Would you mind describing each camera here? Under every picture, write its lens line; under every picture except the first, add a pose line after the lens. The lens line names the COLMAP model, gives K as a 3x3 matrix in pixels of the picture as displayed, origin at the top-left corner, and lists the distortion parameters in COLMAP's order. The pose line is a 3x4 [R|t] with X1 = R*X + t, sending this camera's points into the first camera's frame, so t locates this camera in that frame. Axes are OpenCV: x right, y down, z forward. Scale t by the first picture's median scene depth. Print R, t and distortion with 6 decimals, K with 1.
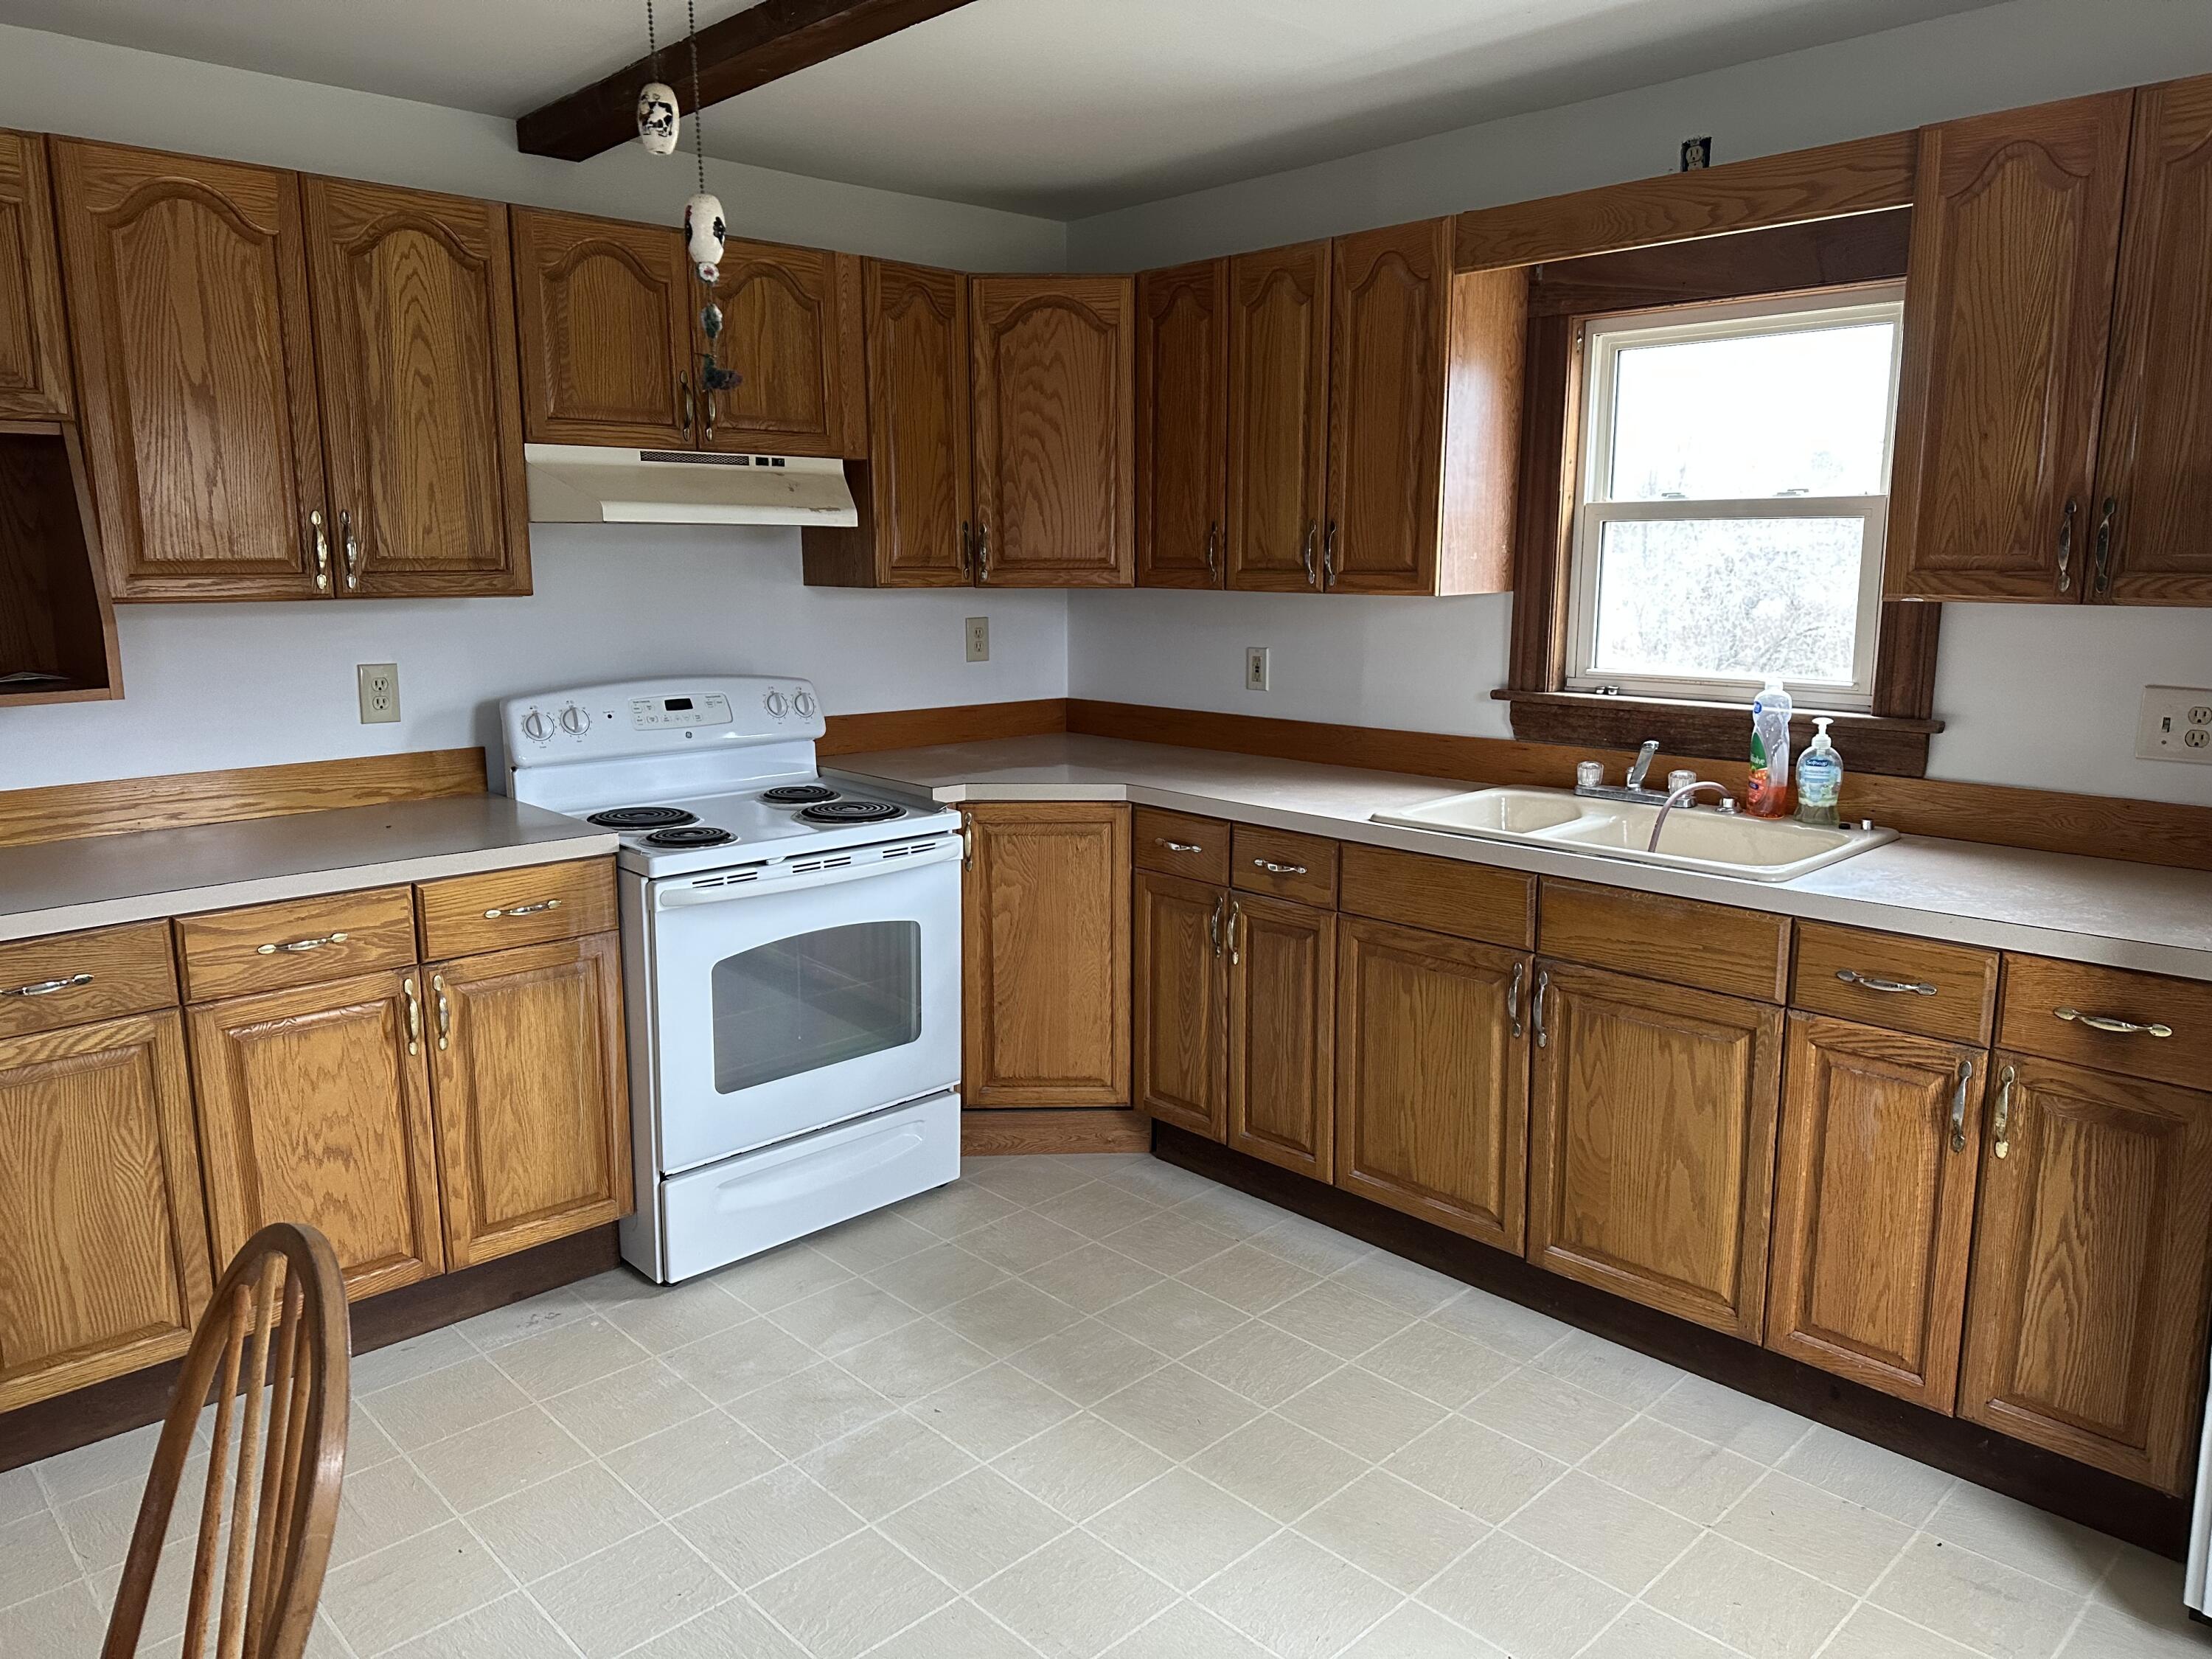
lens RADIAL K [[1546.8, 0, 1110.9], [0, 1546.8, 832.4], [0, 0, 1]] dist [0.007842, -0.003770]
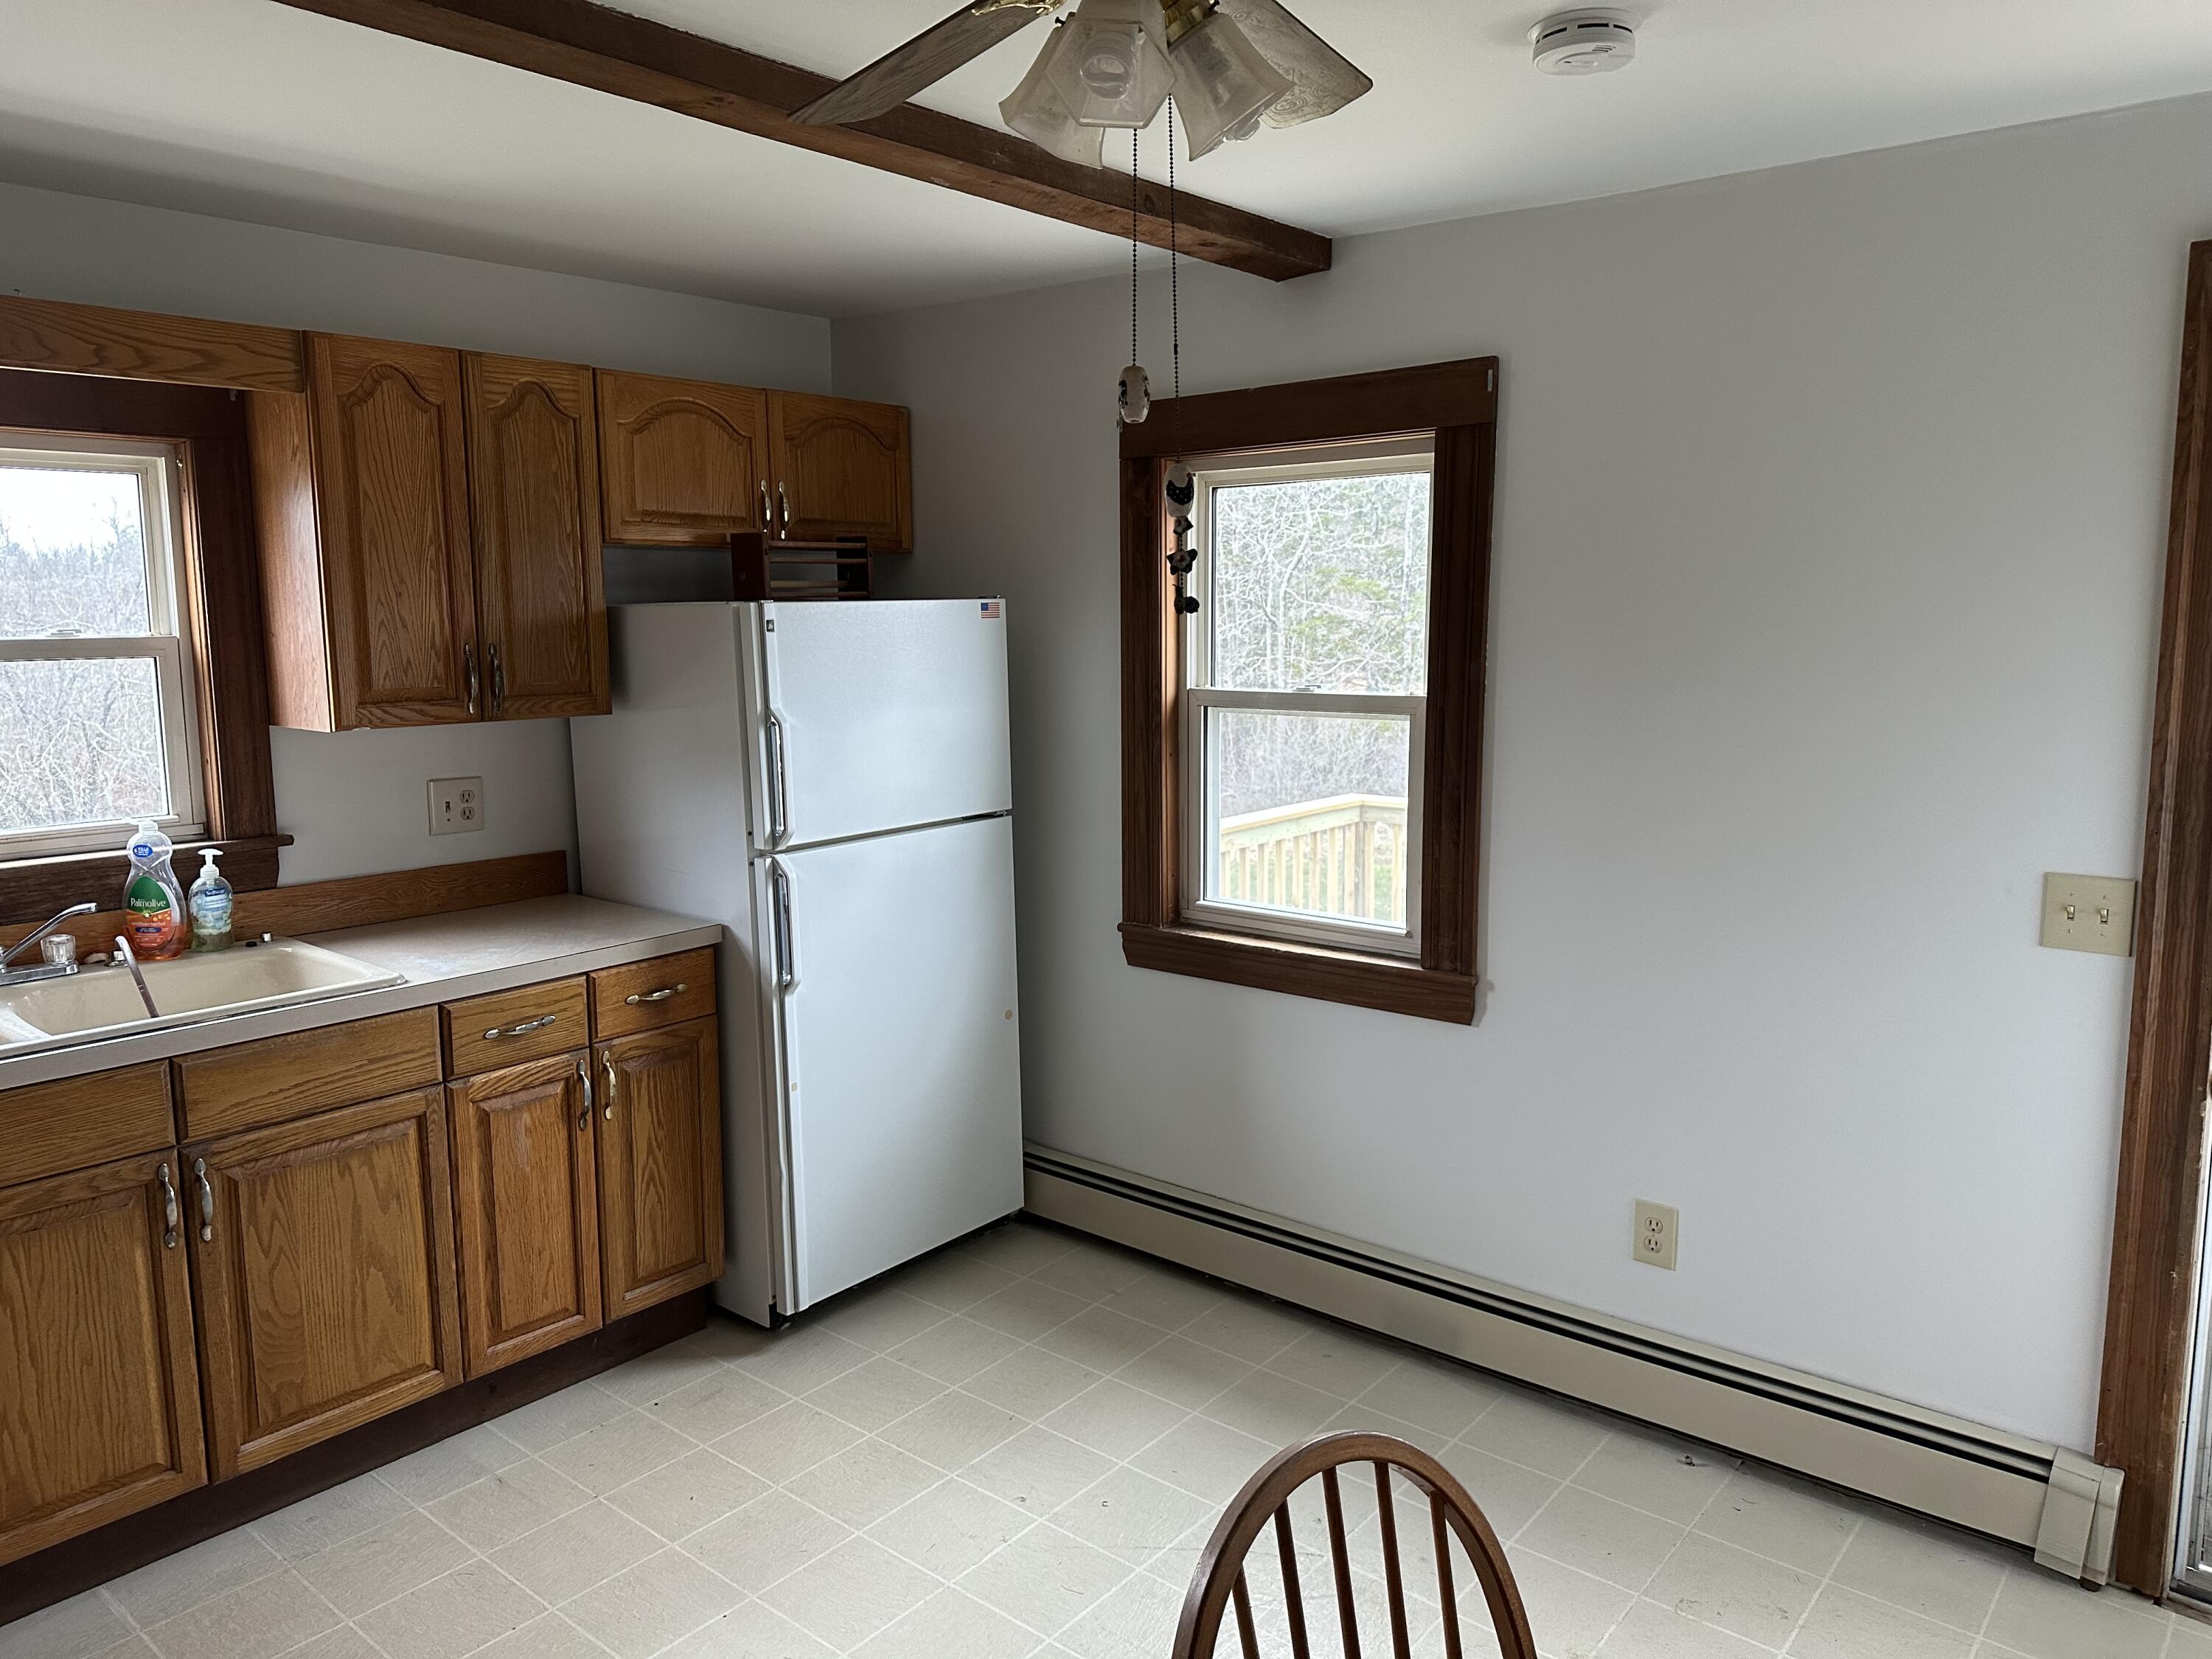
lens RADIAL K [[1546.8, 0, 1109.6], [0, 1546.8, 819.8], [0, 0, 1]] dist [0.007842, -0.003770]
pose [[-0.099828, -0.131436, 0.986286, -0.685554], [0.192965, 0.969861, 0.148778, -0.144183], [-0.976114, 0.205171, -0.071456, 0.529387]]
